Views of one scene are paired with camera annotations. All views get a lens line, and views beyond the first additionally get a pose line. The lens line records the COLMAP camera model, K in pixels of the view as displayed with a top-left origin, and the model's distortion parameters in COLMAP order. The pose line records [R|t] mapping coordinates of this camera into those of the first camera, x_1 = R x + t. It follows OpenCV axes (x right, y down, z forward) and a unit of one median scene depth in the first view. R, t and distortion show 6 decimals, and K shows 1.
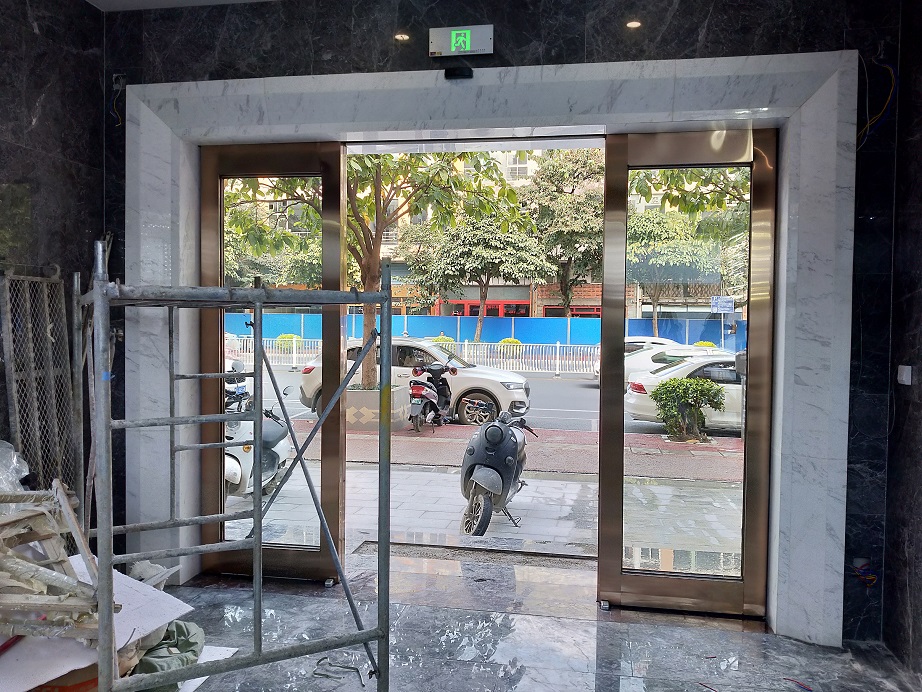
lens RADIAL K [[741.6, 0, 459.8], [0, 741.6, 345.5], [0, 0, 1]] dist [0.006403, 0.003382]
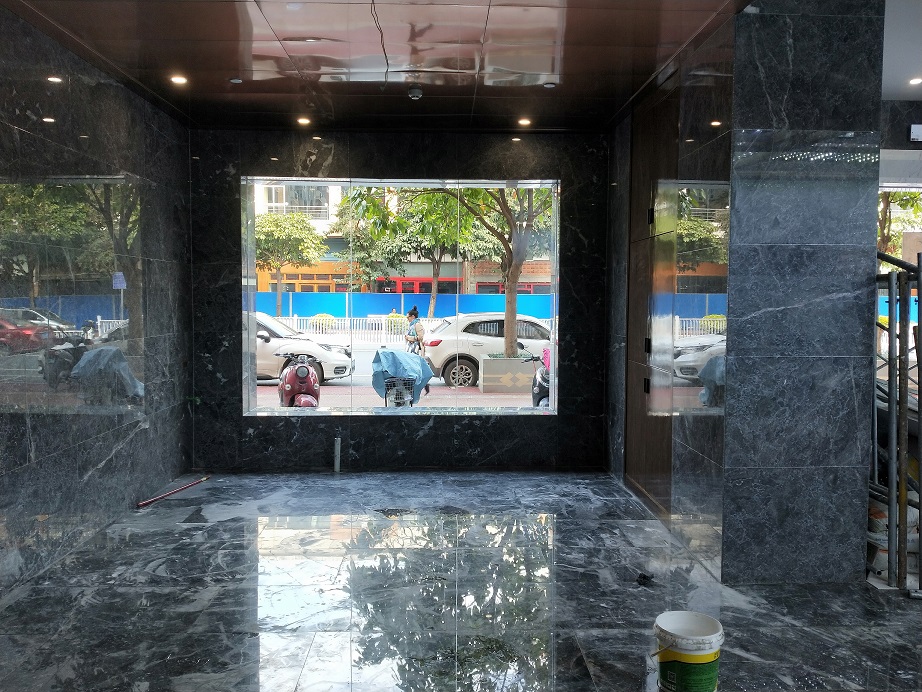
lens RADIAL K [[794.4, 0, 467.3], [0, 794.4, 345.1], [0, 0, 1]] dist [0.005797, -0.004518]
pose [[0.973935, -0.021201, 0.225832, -0.173614], [0.015159, 0.999480, 0.028457, 0.001345], [-0.226318, -0.024292, 0.973750, -0.066563]]
